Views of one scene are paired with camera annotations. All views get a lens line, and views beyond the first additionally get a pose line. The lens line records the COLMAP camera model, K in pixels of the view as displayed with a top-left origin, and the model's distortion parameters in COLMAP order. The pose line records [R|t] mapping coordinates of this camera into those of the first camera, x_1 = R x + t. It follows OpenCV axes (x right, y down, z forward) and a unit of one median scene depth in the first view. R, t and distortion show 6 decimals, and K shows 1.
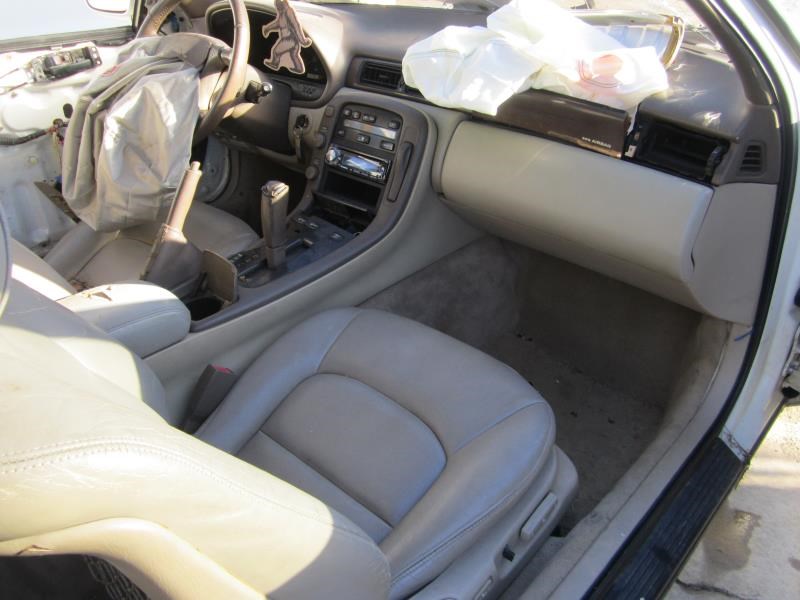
lens RADIAL K [[668.5, 0, 400.0], [0, 668.5, 300.0], [0, 0, 1]] dist [-0.037772, 0.003443]
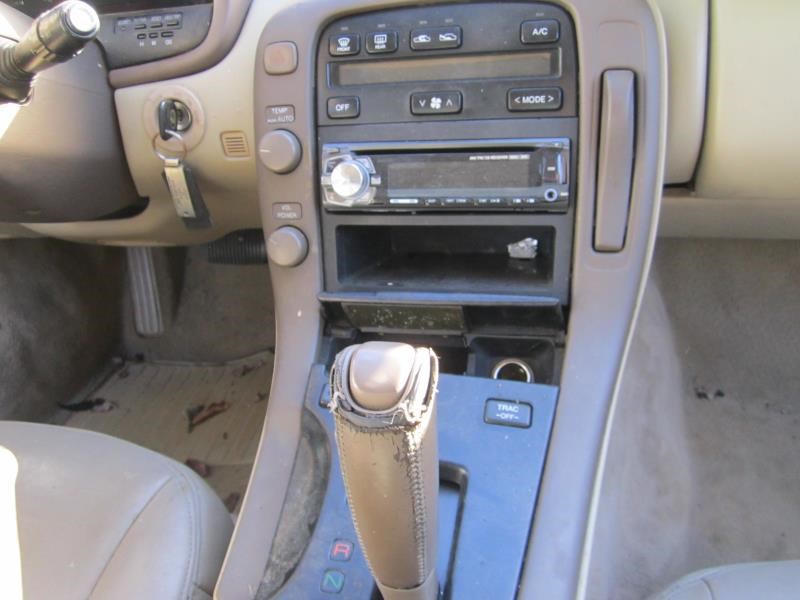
lens RADIAL K [[668.5, 0, 400.0], [0, 668.5, 300.0], [0, 0, 1]] dist [-0.037772, 0.003443]
pose [[0.855277, -0.368781, 0.364009, -0.216498], [0.350668, 0.929116, 0.117367, -0.182883], [-0.381489, 0.027265, 0.923971, 0.651980]]
